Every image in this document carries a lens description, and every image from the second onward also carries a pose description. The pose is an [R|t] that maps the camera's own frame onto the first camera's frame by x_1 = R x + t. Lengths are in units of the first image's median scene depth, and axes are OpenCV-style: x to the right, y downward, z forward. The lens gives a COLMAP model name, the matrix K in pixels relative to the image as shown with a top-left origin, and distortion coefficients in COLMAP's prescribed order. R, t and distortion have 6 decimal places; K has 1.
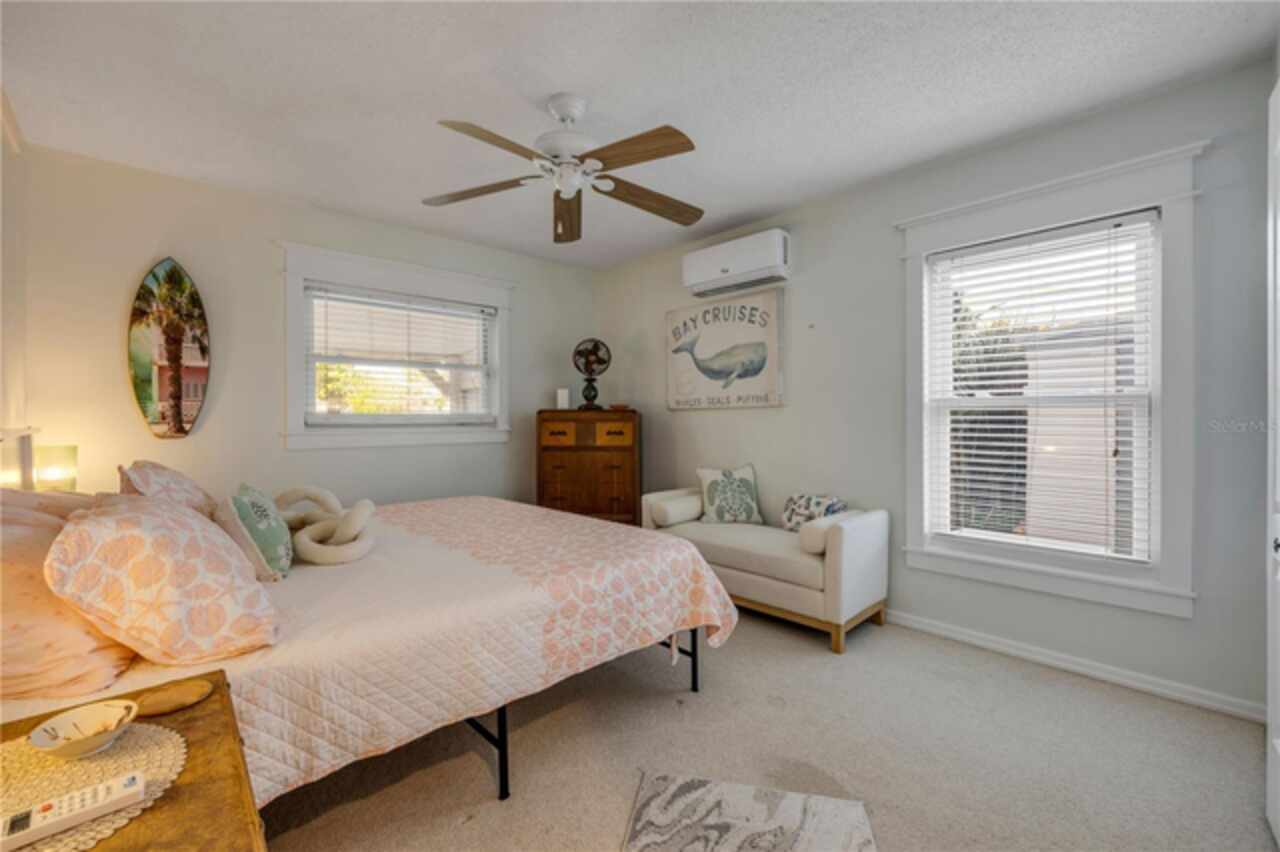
lens RADIAL K [[537.3, 0, 634.0], [0, 537.3, 422.7], [0, 0, 1]] dist [-0.007217, -0.000123]
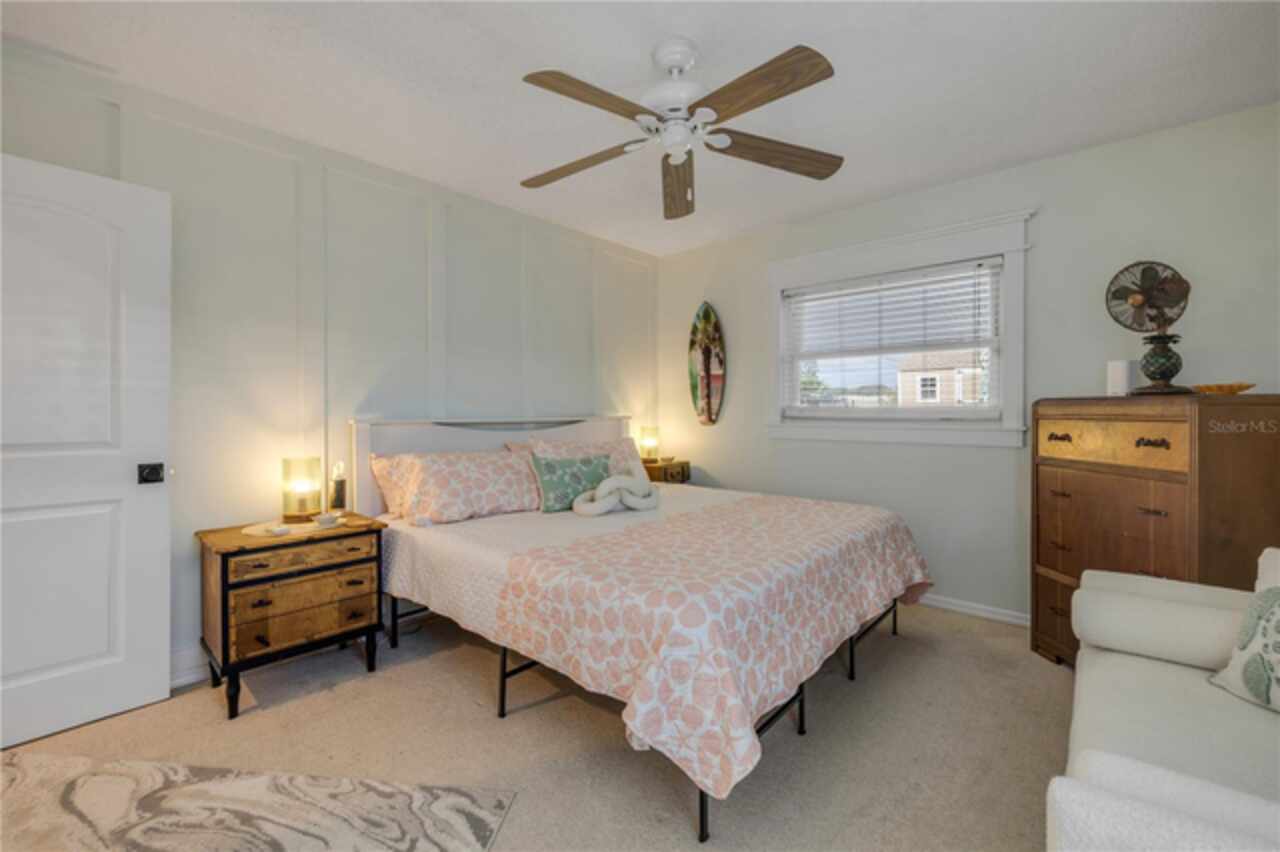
lens RADIAL K [[541.9, 0, 636.6], [0, 541.9, 412.9], [0, 0, 1]] dist [0.000649, 0.000076]
pose [[0.087360, 0.006749, -0.996154, 0.589736], [-0.007513, 0.999953, 0.006116, -0.011537], [0.996148, 0.006949, 0.087406, 0.677412]]
